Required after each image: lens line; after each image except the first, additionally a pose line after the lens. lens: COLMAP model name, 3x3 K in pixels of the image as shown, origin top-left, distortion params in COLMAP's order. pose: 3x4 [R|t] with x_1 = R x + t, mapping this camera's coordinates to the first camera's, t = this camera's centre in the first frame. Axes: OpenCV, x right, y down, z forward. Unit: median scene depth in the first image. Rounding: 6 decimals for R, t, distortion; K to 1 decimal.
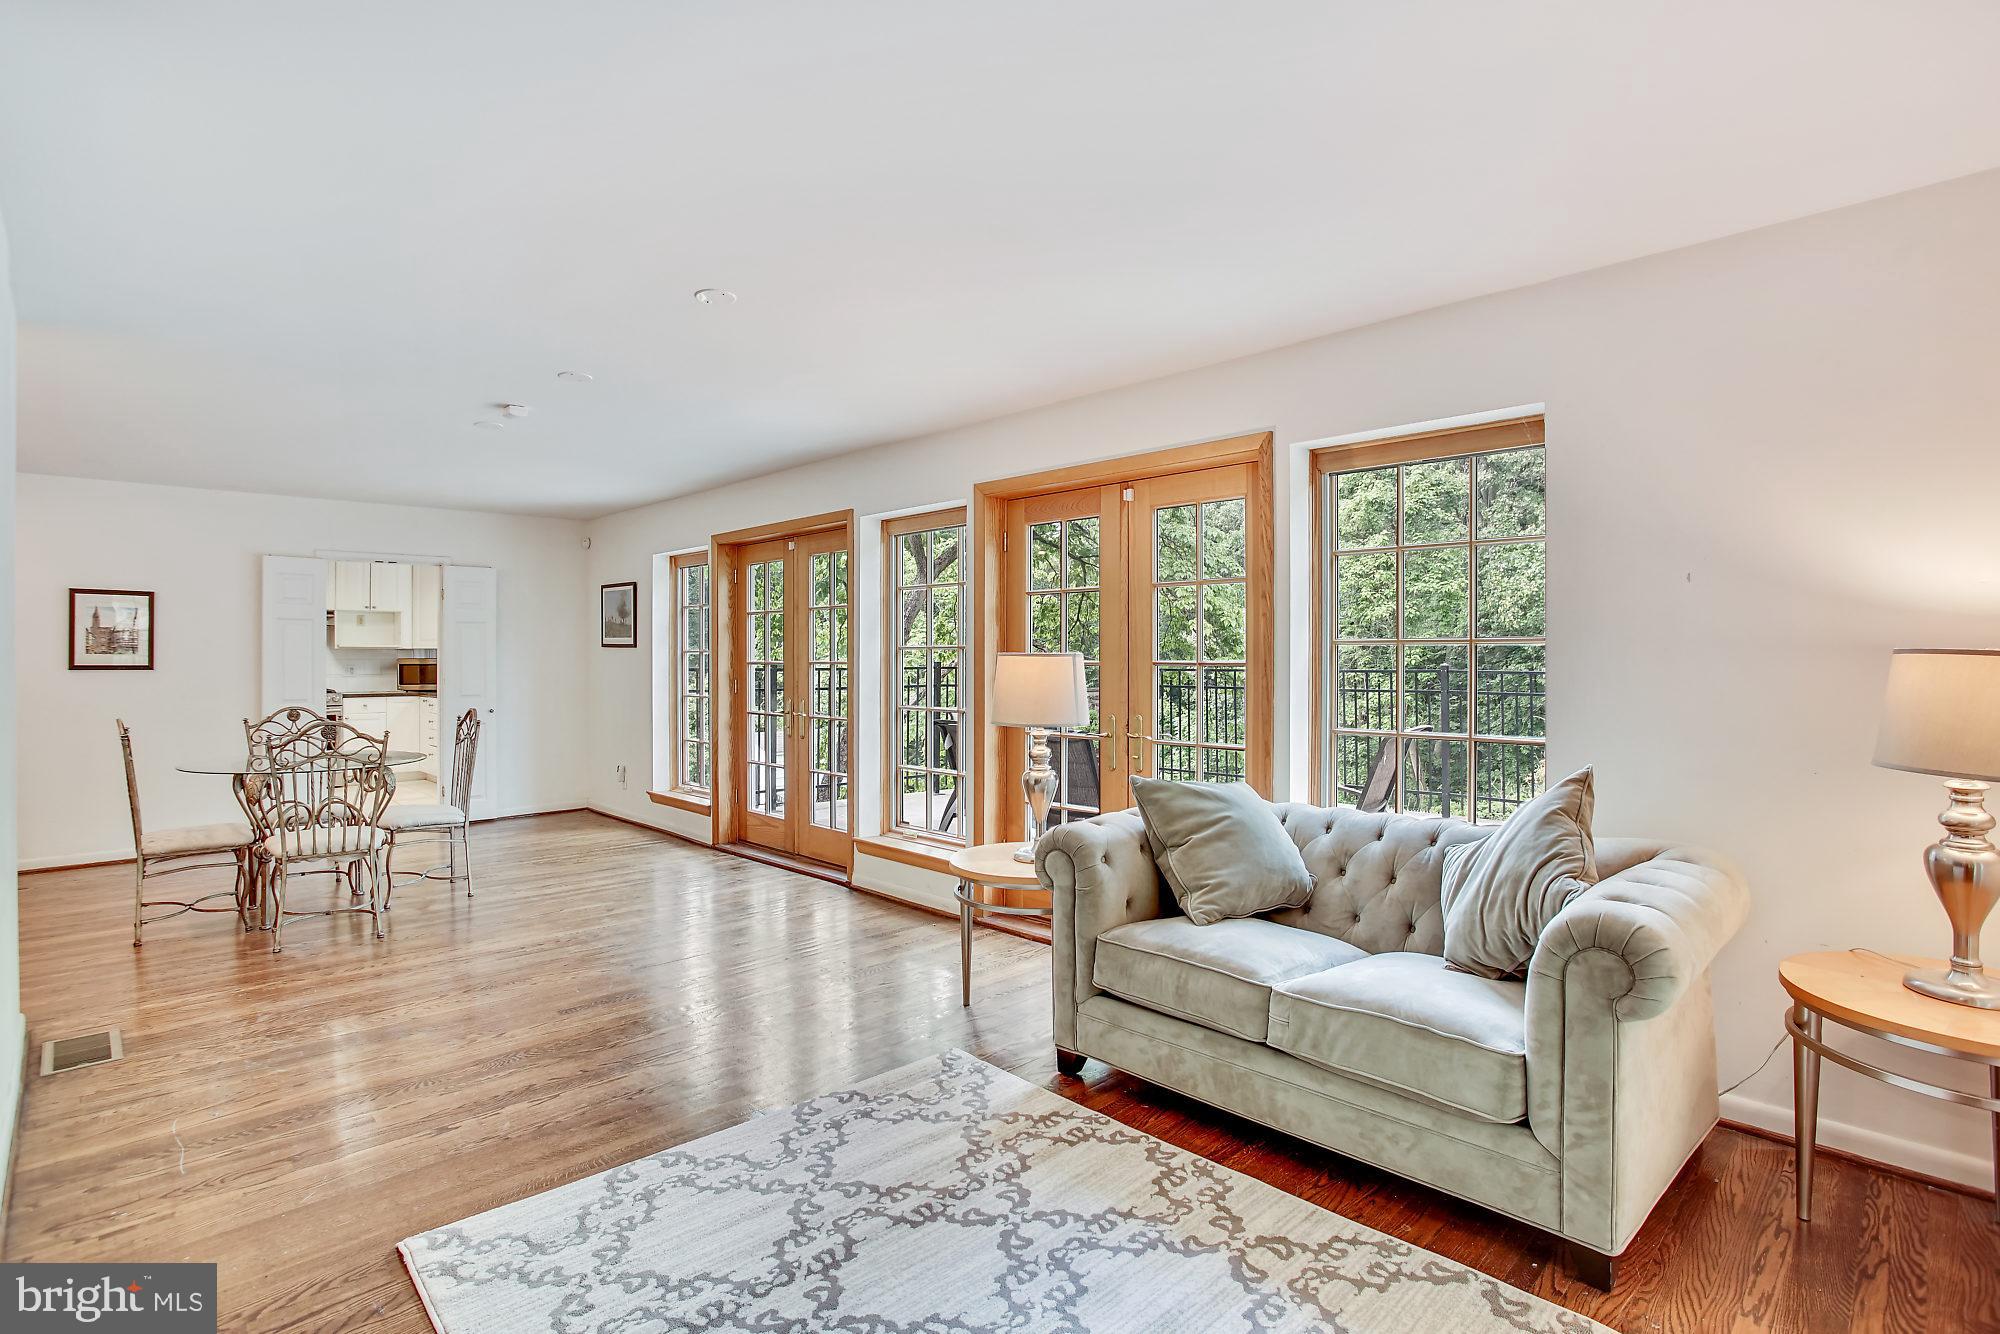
lens RADIAL K [[980.1, 0, 1001.4], [0, 980.1, 651.8], [0, 0, 1]] dist [-0.066574, 0.035693]
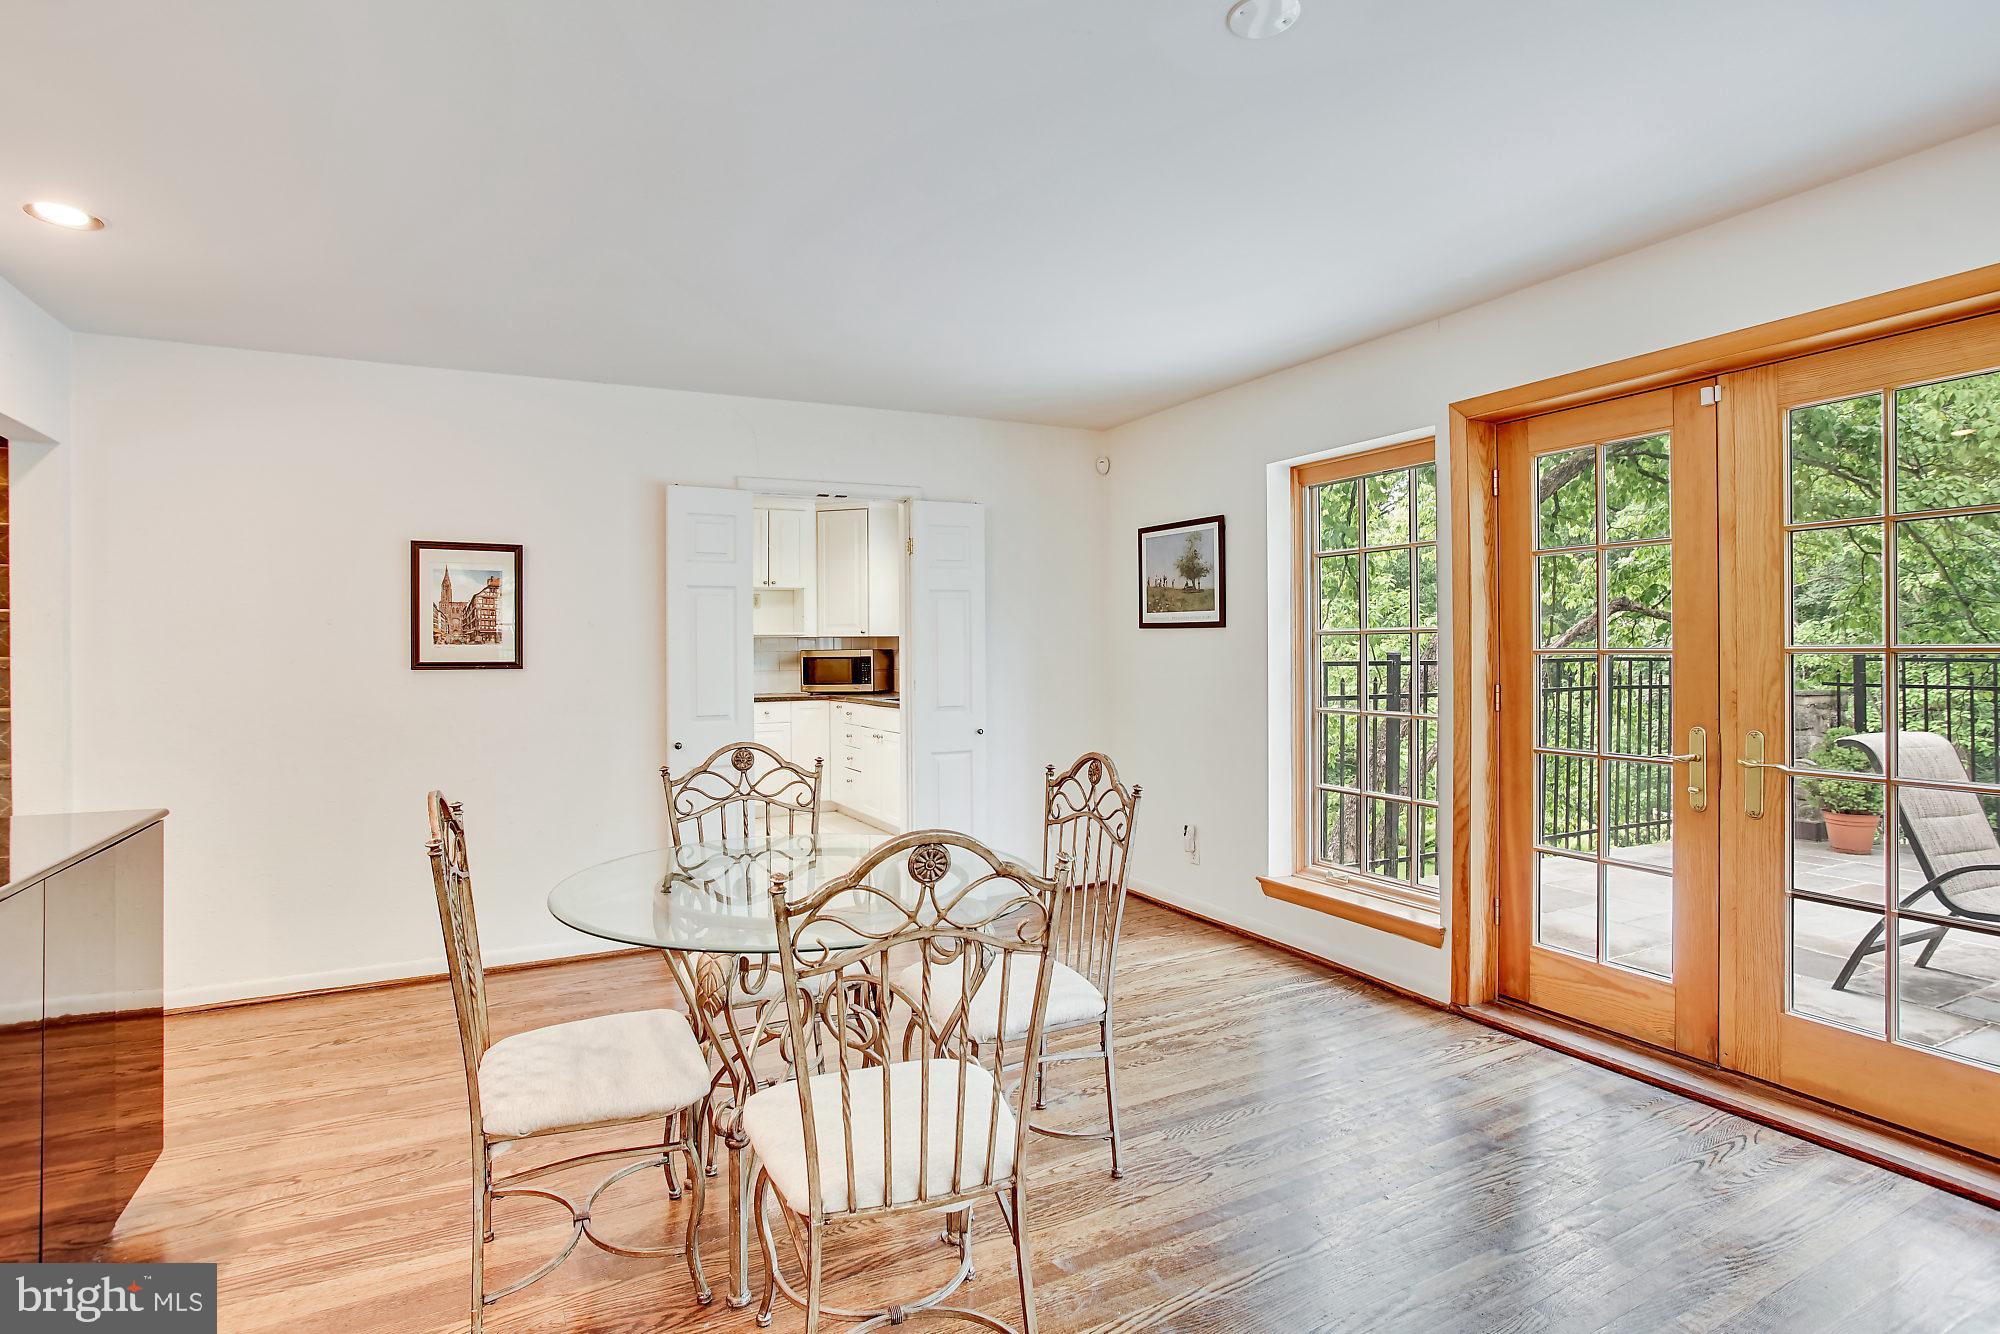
lens RADIAL K [[980.1, 0, 1001.4], [0, 980.1, 651.8], [0, 0, 1]] dist [-0.066574, 0.035693]
pose [[0.960040, -0.006020, -0.279800, -0.381025], [0.008528, 0.999934, 0.007746, 0.005105], [0.279735, -0.009823, 0.960027, 0.443995]]
